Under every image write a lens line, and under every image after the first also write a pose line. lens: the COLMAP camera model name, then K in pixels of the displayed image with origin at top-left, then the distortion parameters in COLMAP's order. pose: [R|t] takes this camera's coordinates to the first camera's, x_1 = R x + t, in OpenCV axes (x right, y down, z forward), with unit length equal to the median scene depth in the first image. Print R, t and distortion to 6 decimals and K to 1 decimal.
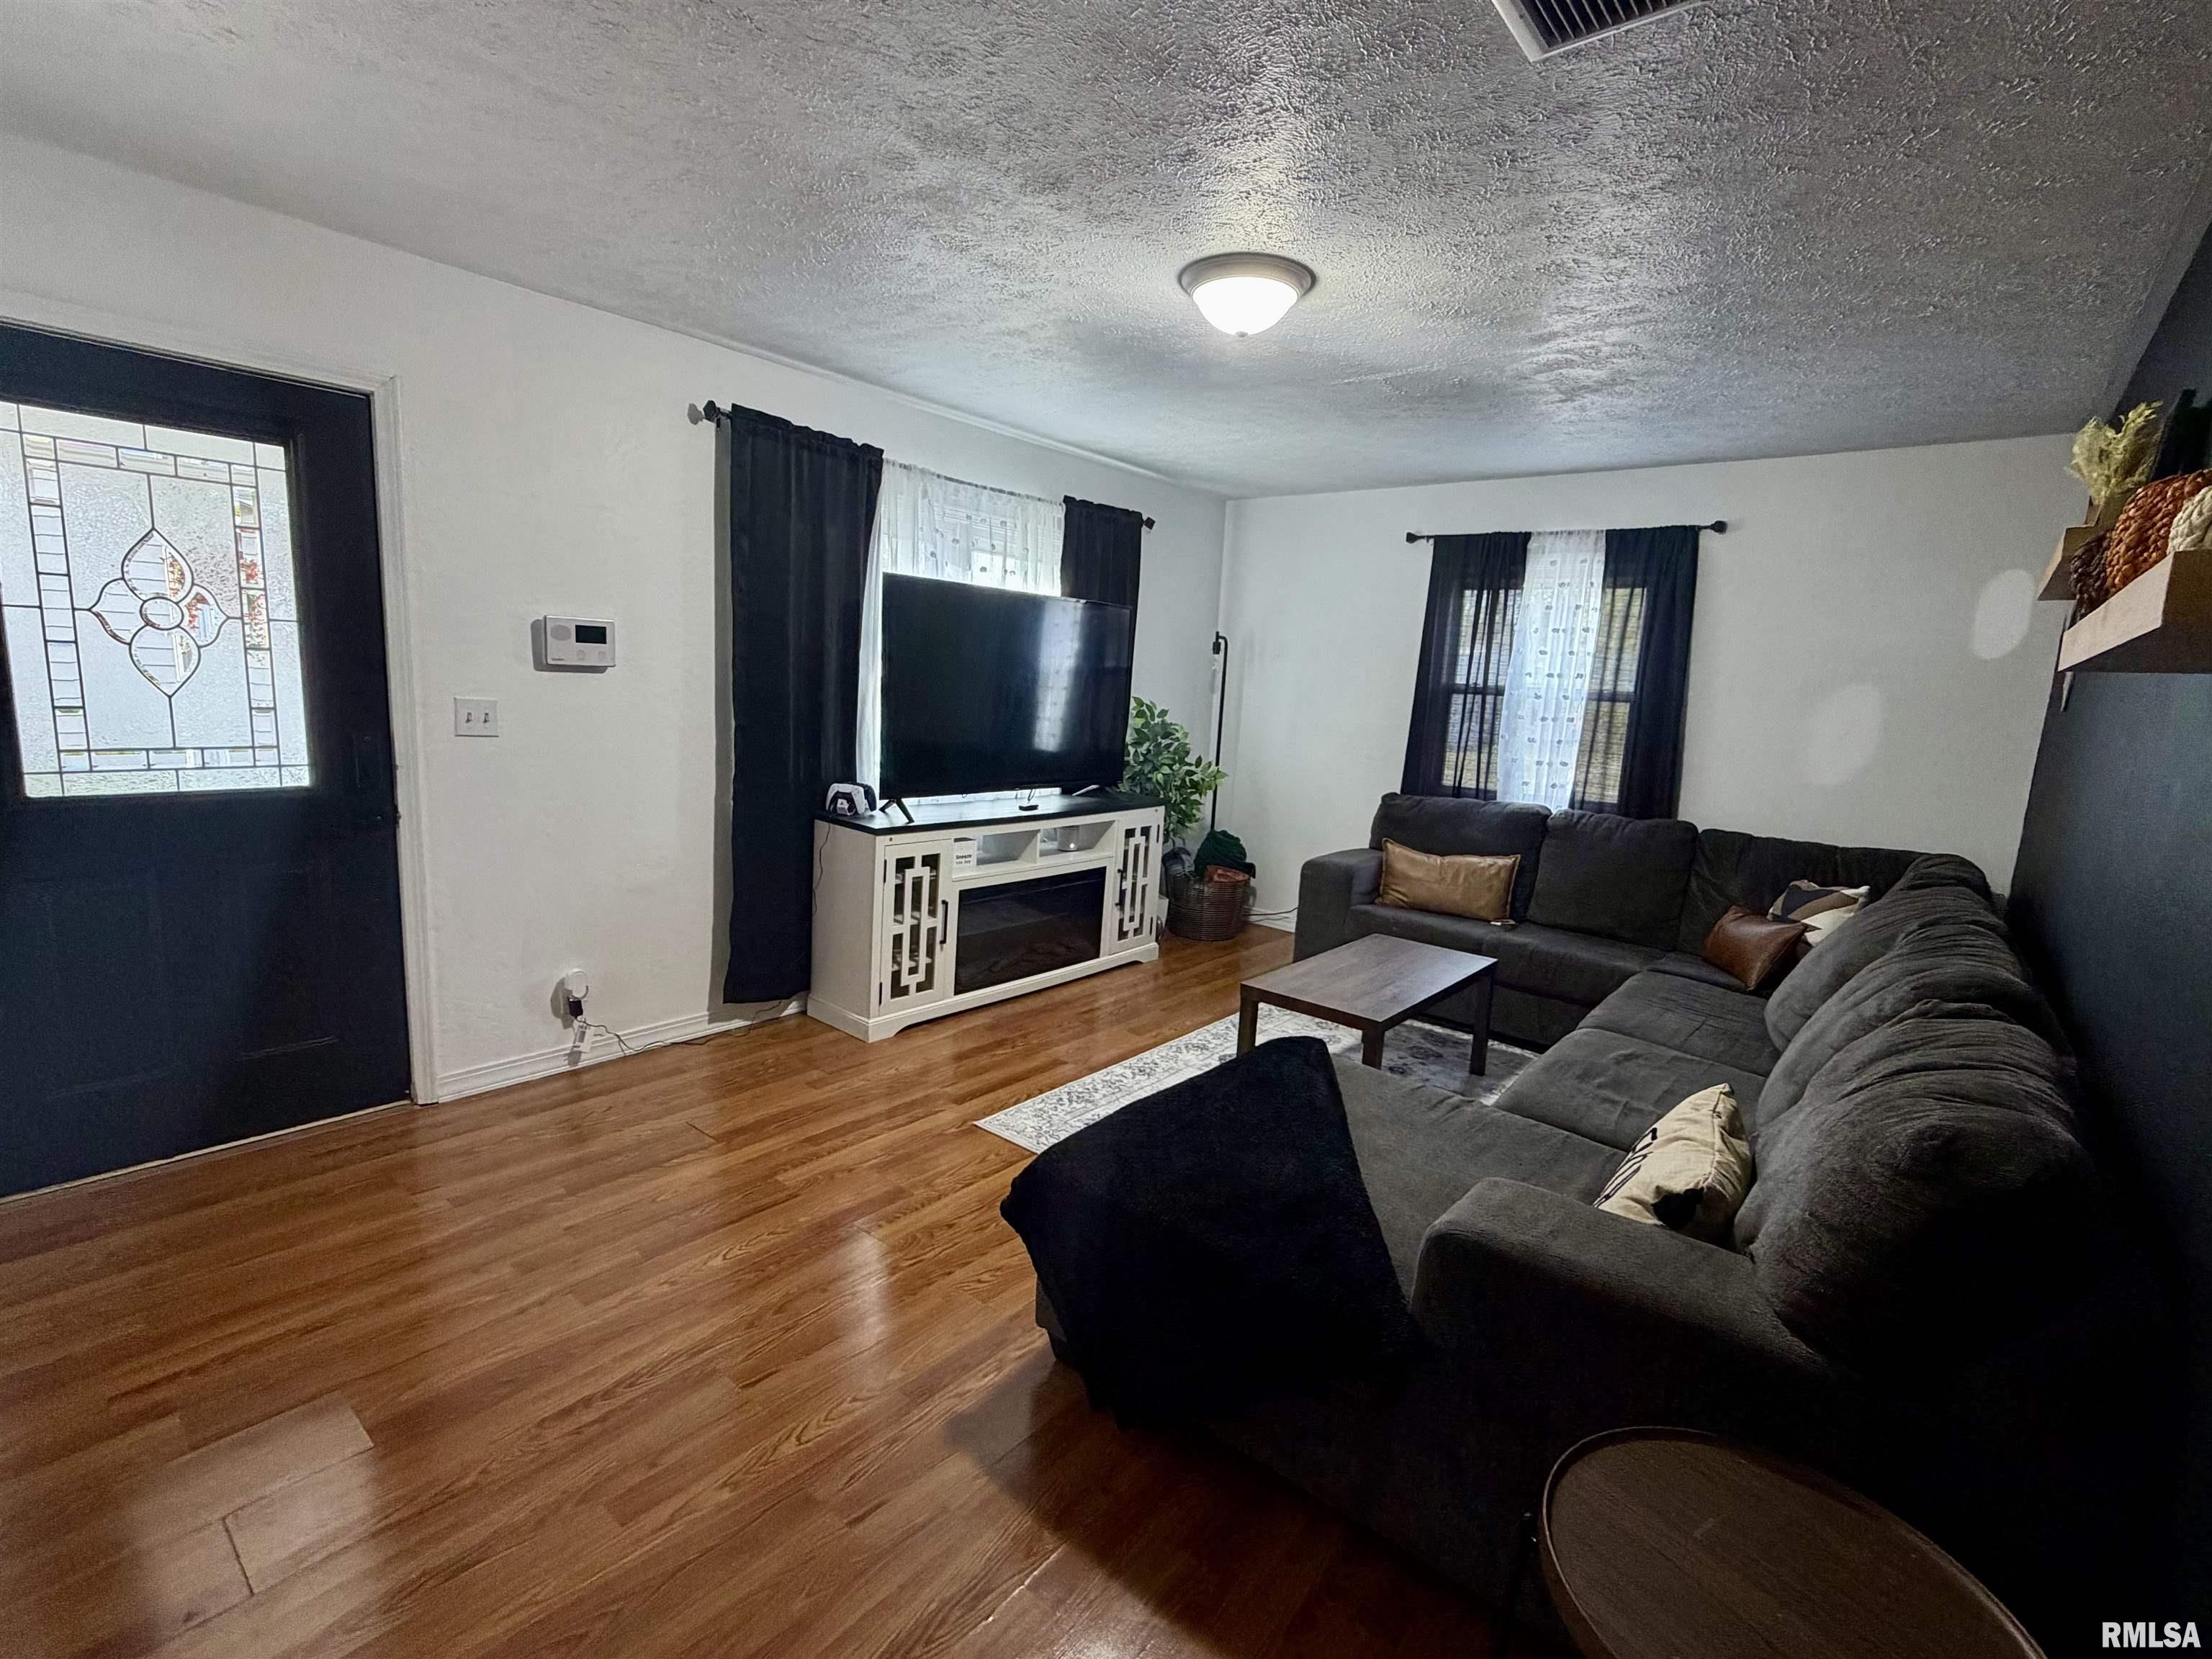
lens RADIAL K [[1002.8, 0, 1093.1], [0, 1002.8, 842.0], [0, 0, 1]] dist [0.000579, 0.000037]
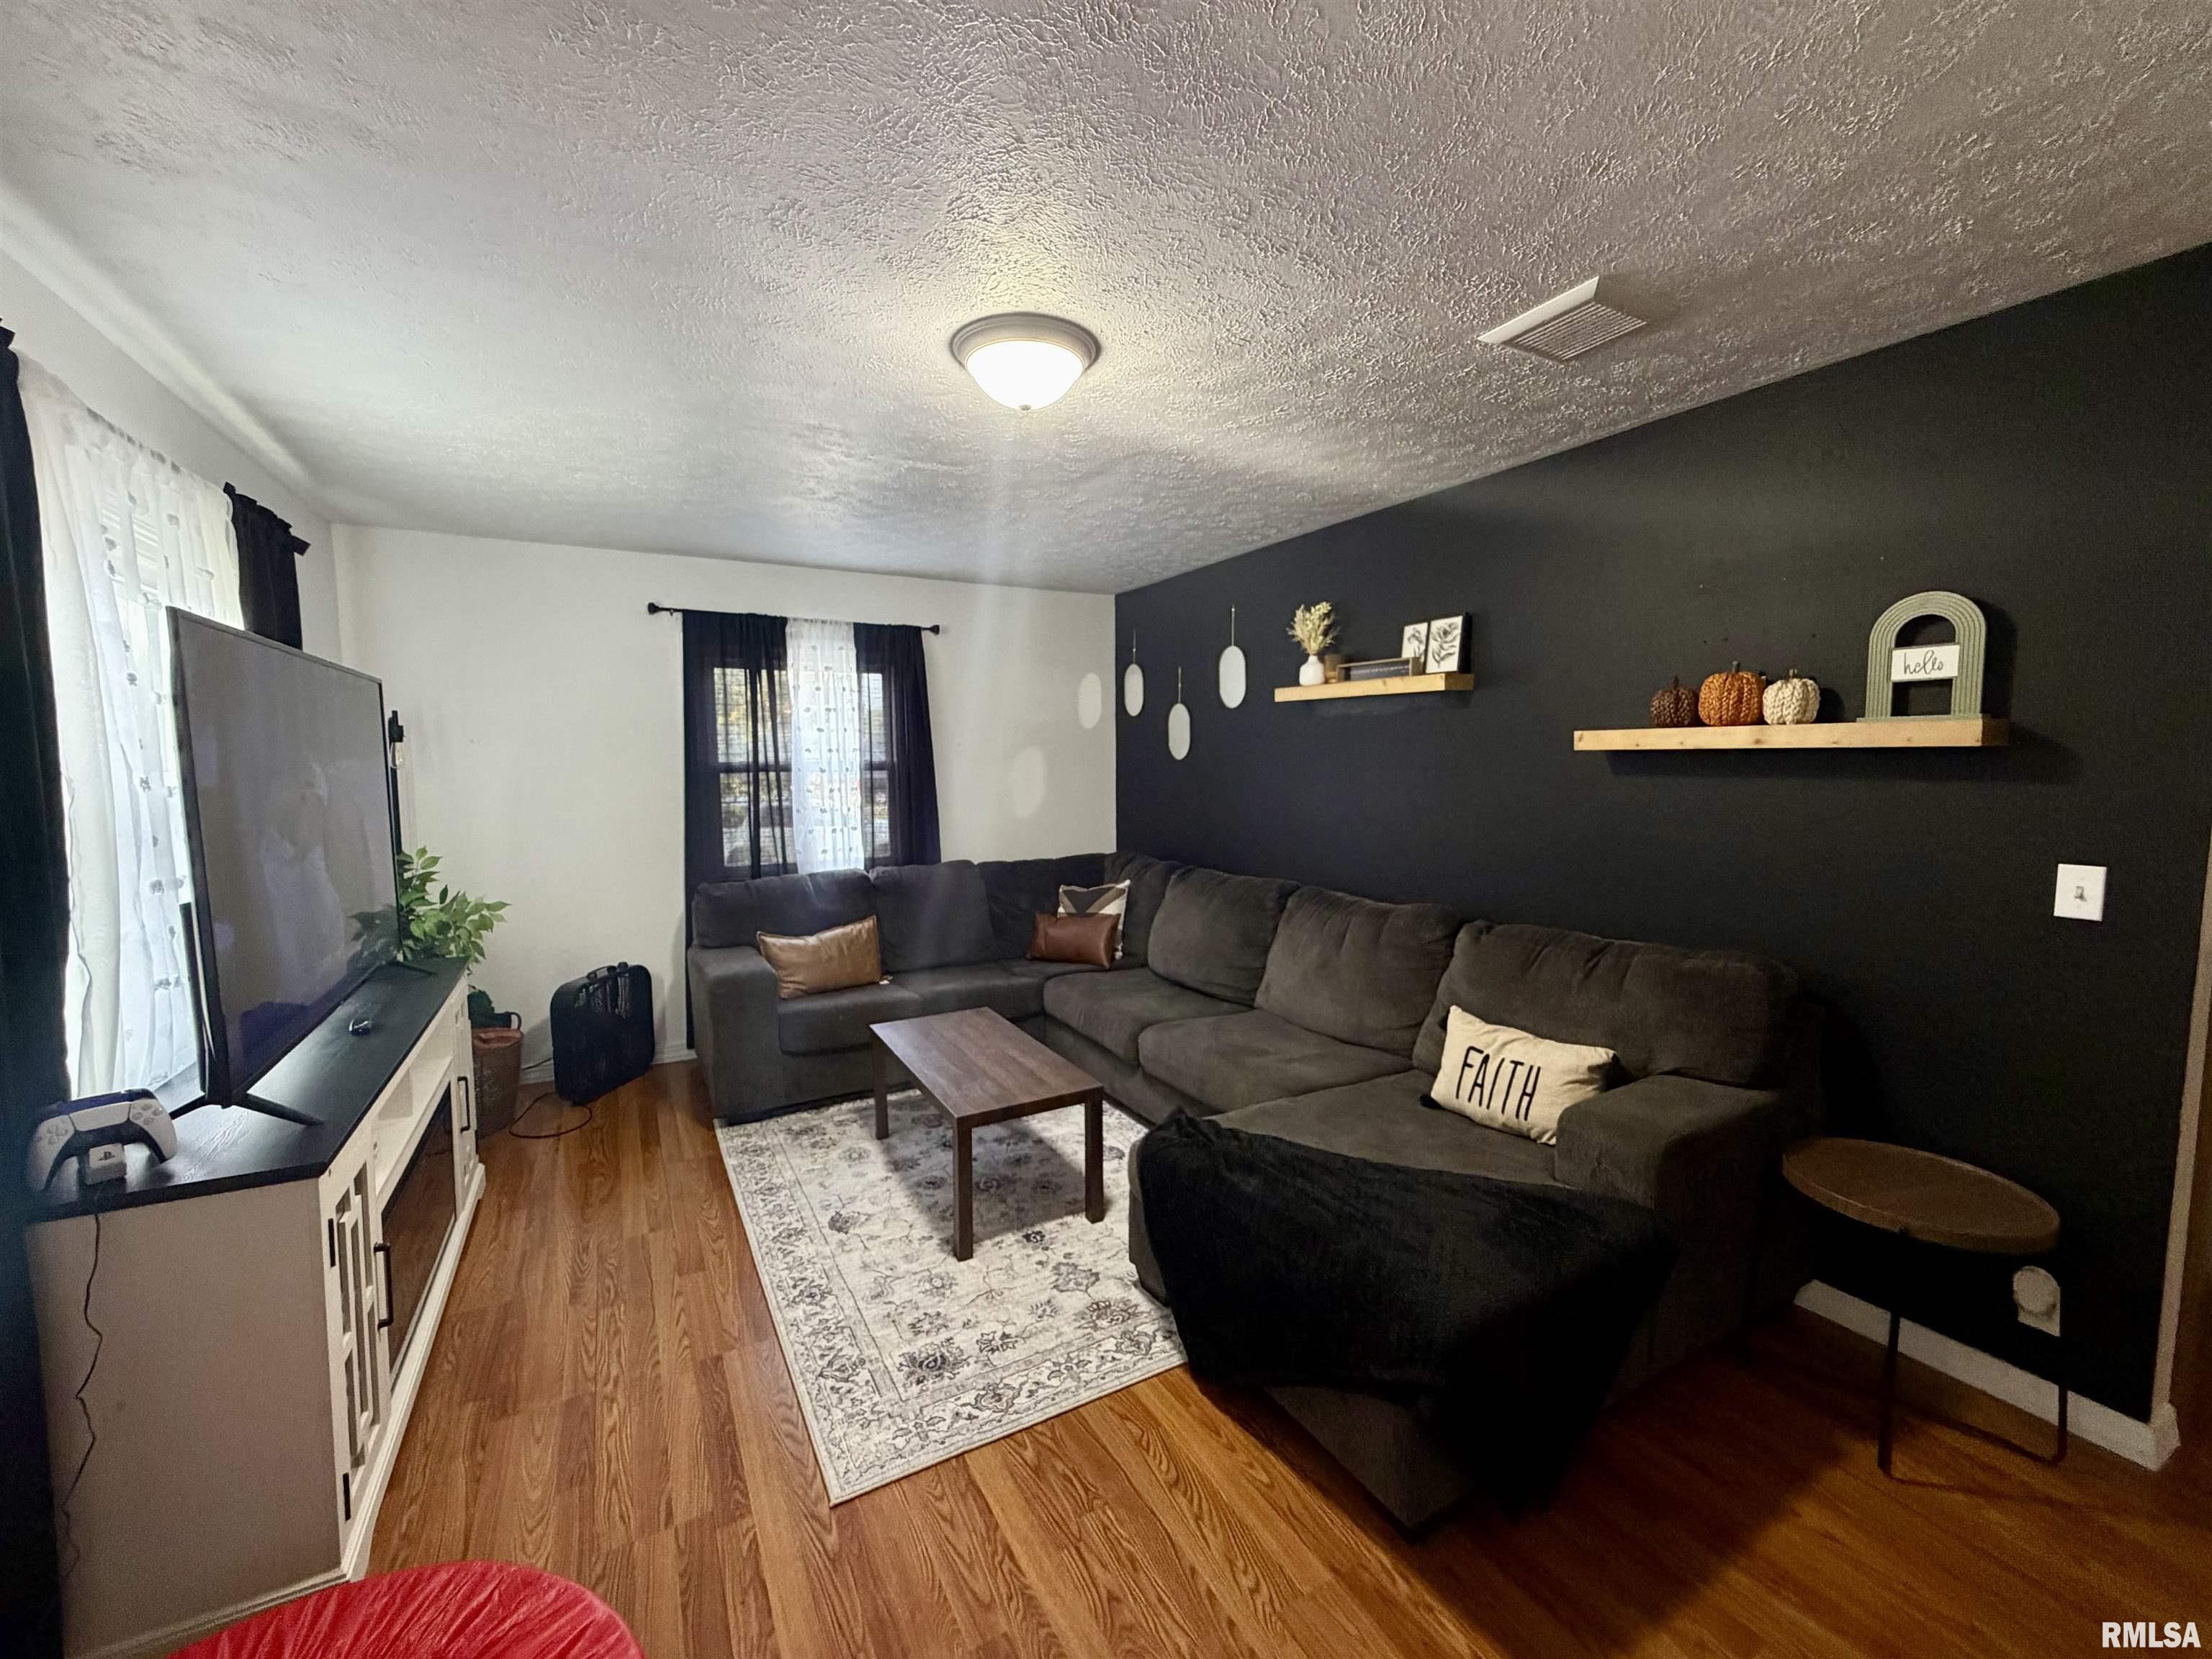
lens RADIAL K [[887.8, 0, 1106.0], [0, 887.8, 829.5], [0, 0, 1]] dist [-0.001022, 0.000426]
pose [[0.356526, -0.137447, 0.924120, -0.349361], [0.178937, 0.980854, 0.076851, -0.103831], [-0.916990, 0.137960, 0.374294, 0.381116]]
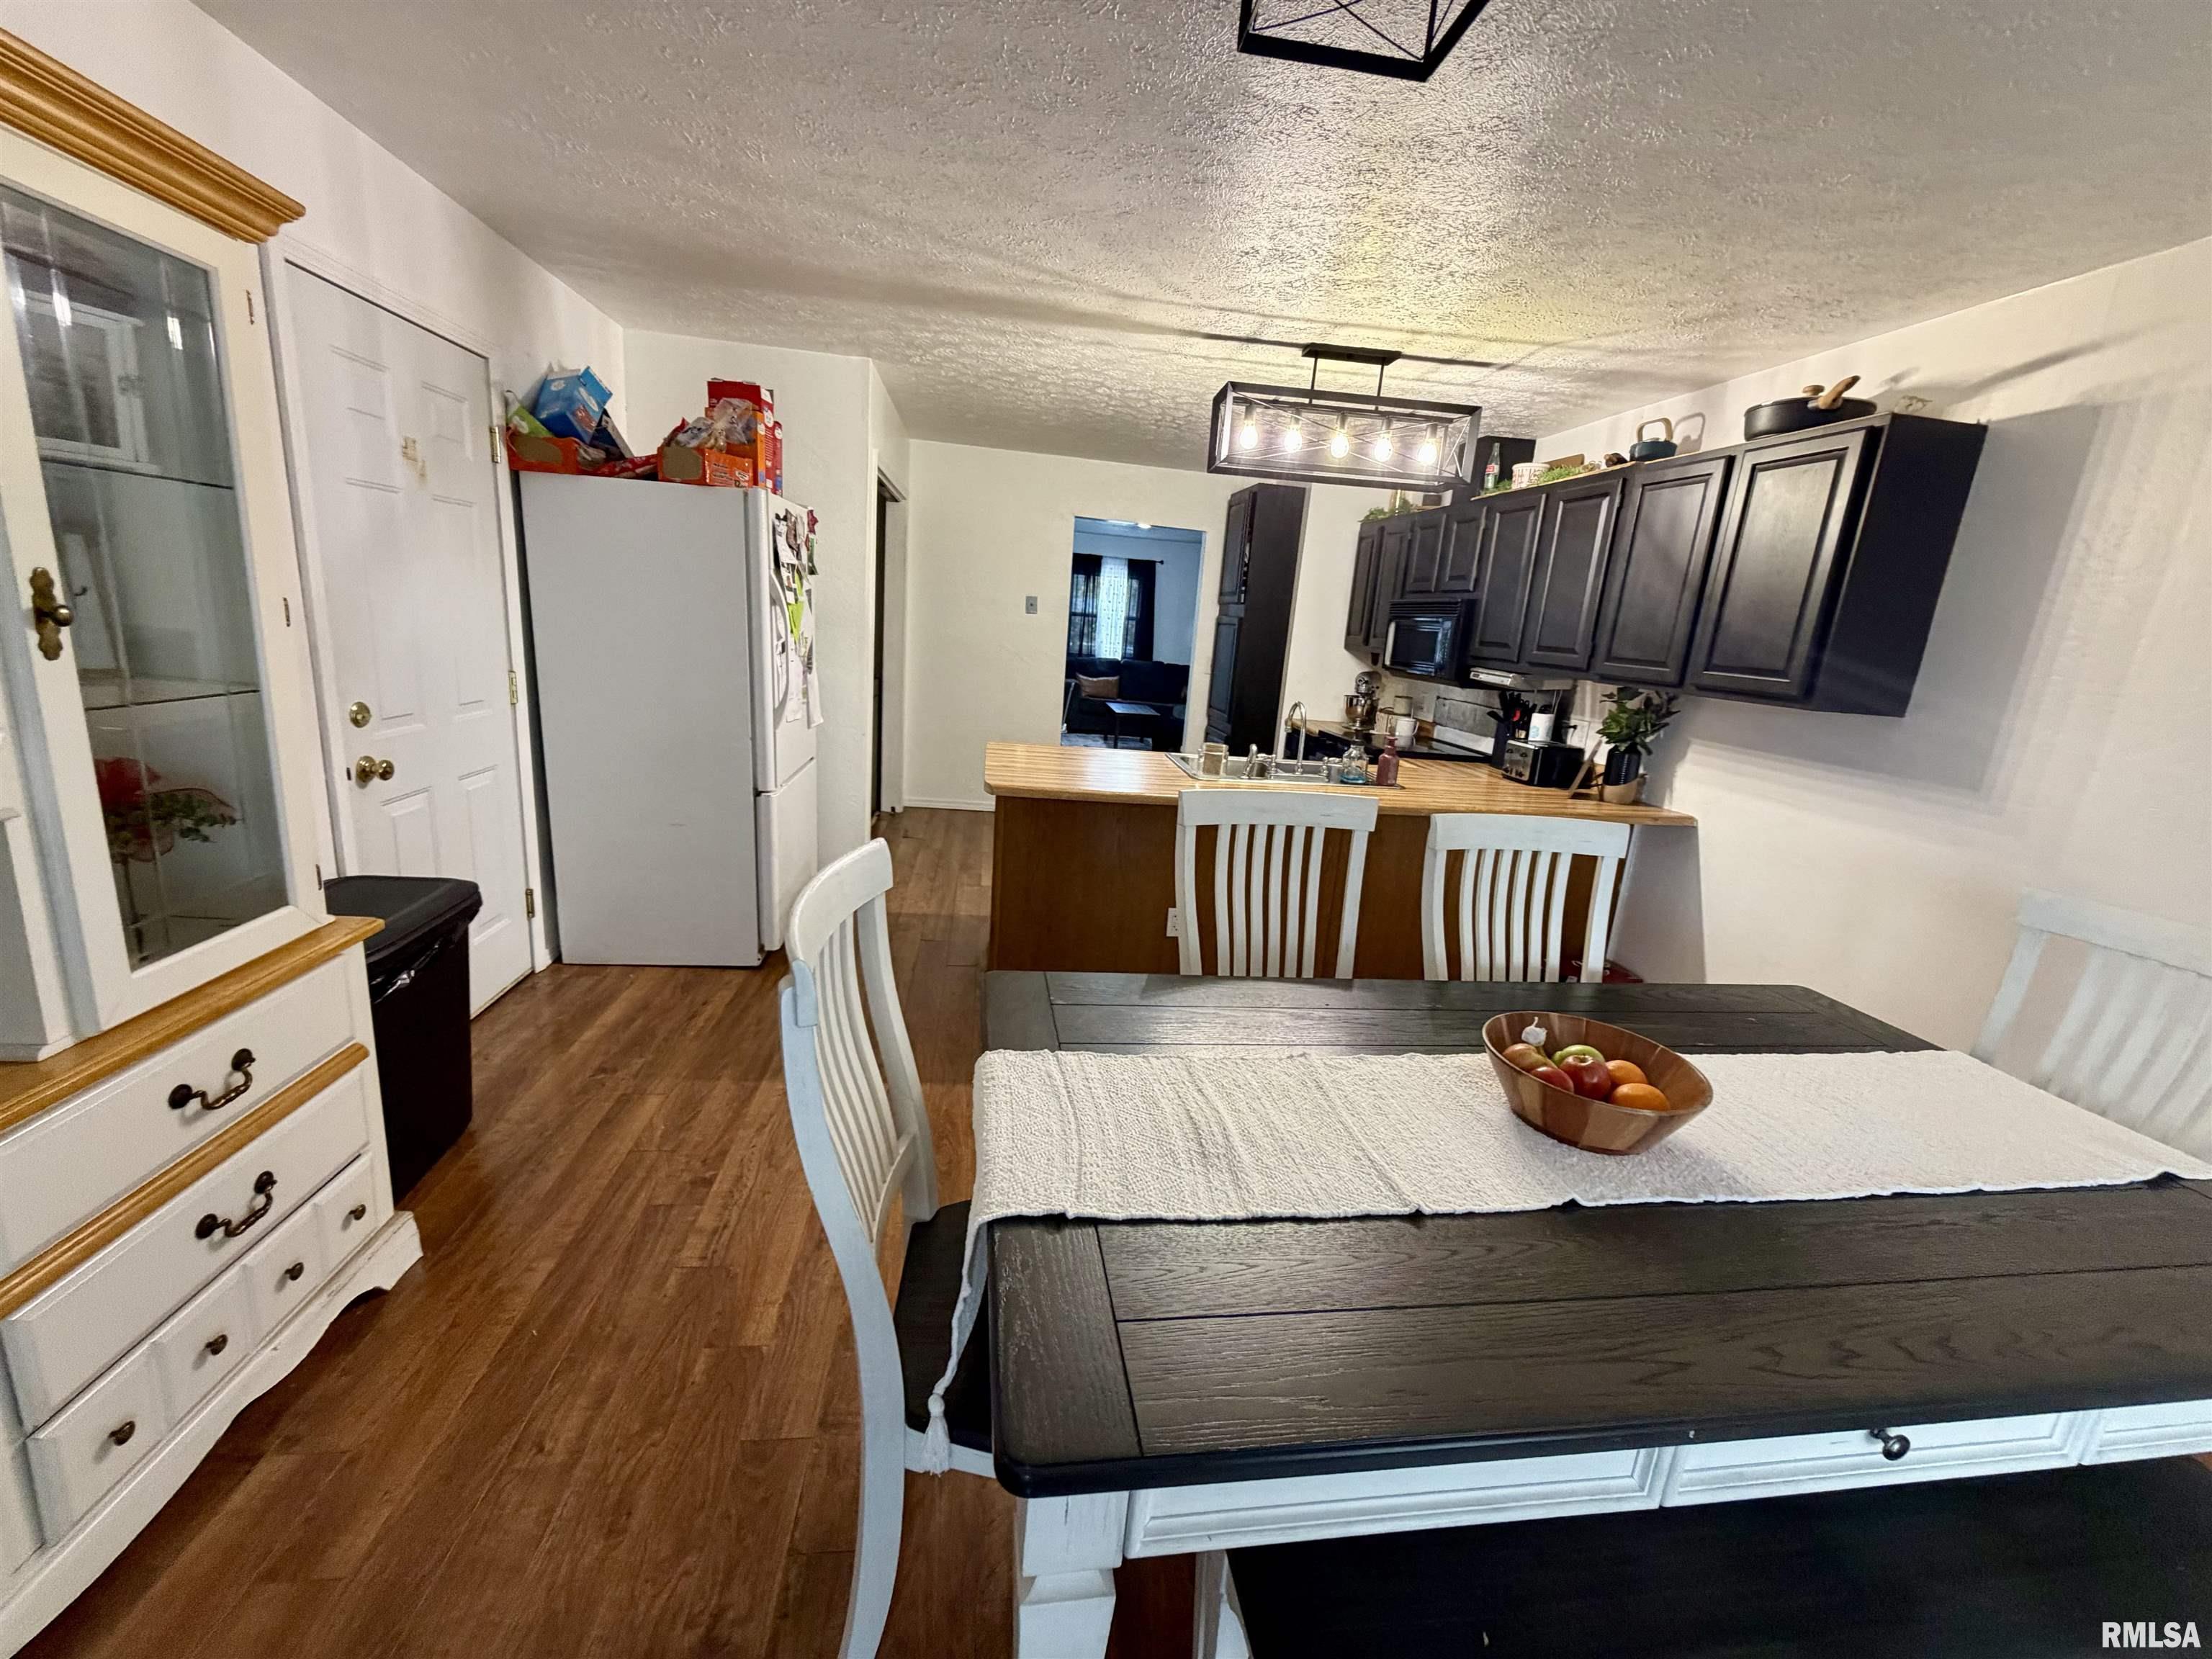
lens RADIAL K [[887.8, 0, 1106.0], [0, 887.8, 829.5], [0, 0, 1]] dist [-0.001022, 0.000426]
pose [[0.673826, -0.172123, 0.718562, -1.440938], [0.080858, 0.983826, 0.159840, 0.035833], [-0.734452, -0.049602, 0.676845, -0.680331]]
